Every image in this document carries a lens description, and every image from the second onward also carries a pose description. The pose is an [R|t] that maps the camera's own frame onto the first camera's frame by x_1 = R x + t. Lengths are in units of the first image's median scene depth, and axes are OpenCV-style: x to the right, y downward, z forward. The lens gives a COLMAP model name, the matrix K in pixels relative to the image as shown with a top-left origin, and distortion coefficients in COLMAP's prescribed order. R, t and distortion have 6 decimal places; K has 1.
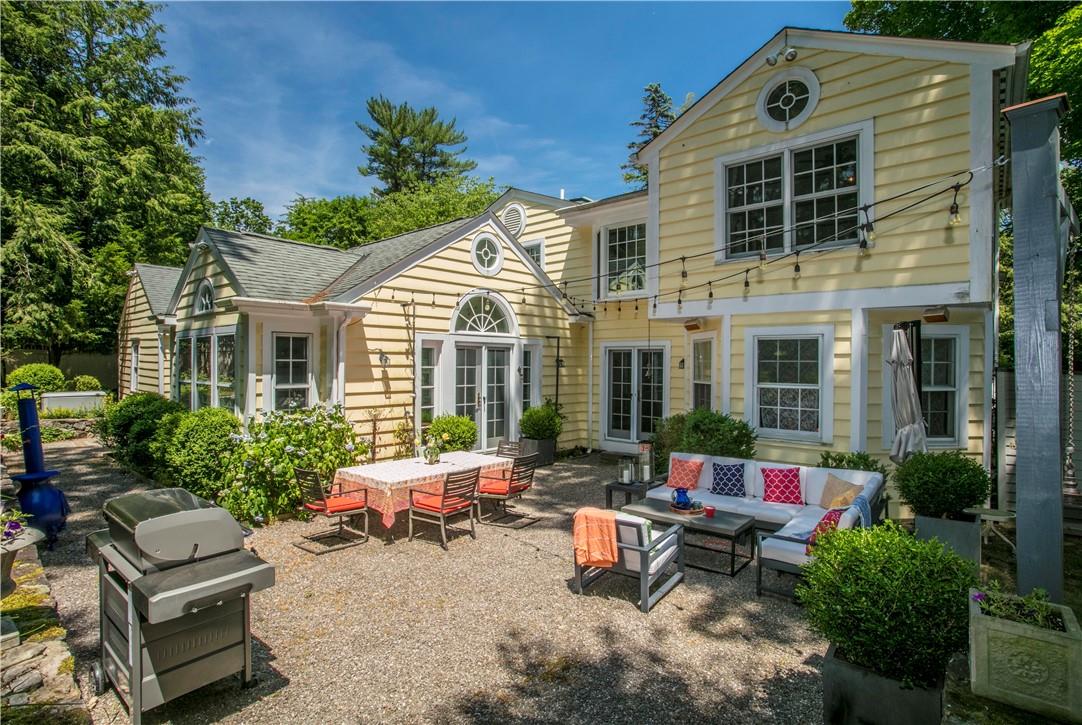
lens RADIAL K [[538.9, 0, 534.8], [0, 538.9, 364.4], [0, 0, 1]] dist [-0.021030, 0.001938]
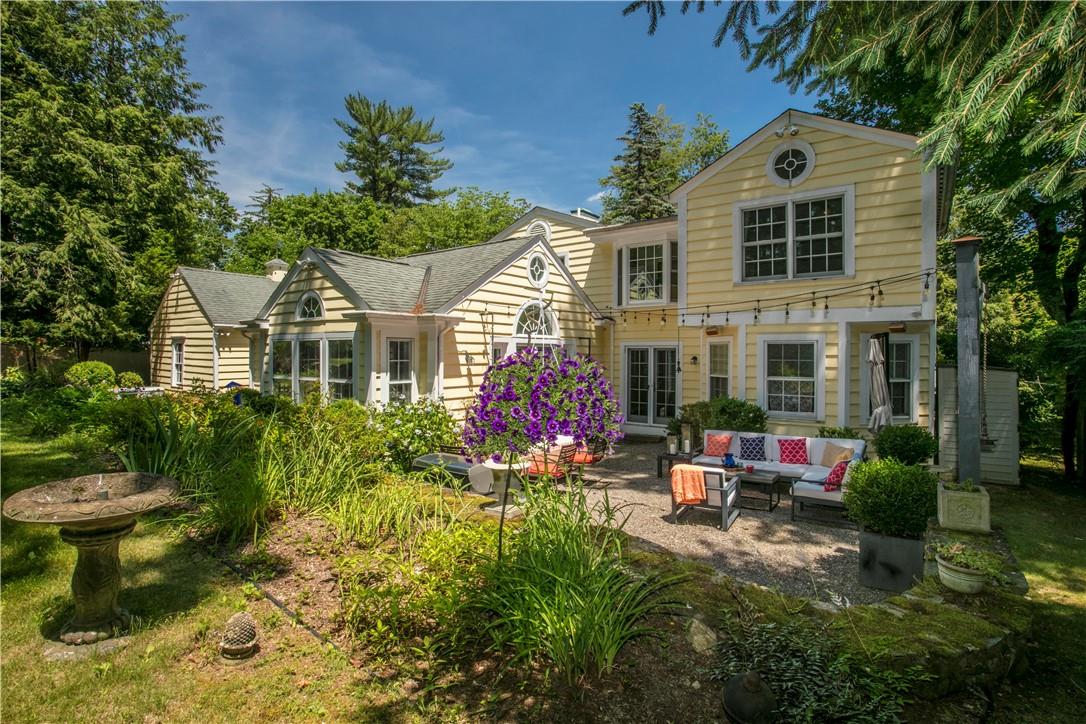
lens RADIAL K [[540.9, 0, 537.8], [0, 540.9, 357.3], [0, 0, 1]] dist [-0.021030, 0.001938]
pose [[0.996140, -0.003628, 0.087701, -0.229316], [0.003411, 0.999991, 0.002624, -0.015953], [-0.087710, -0.002315, 0.996143, -0.234220]]
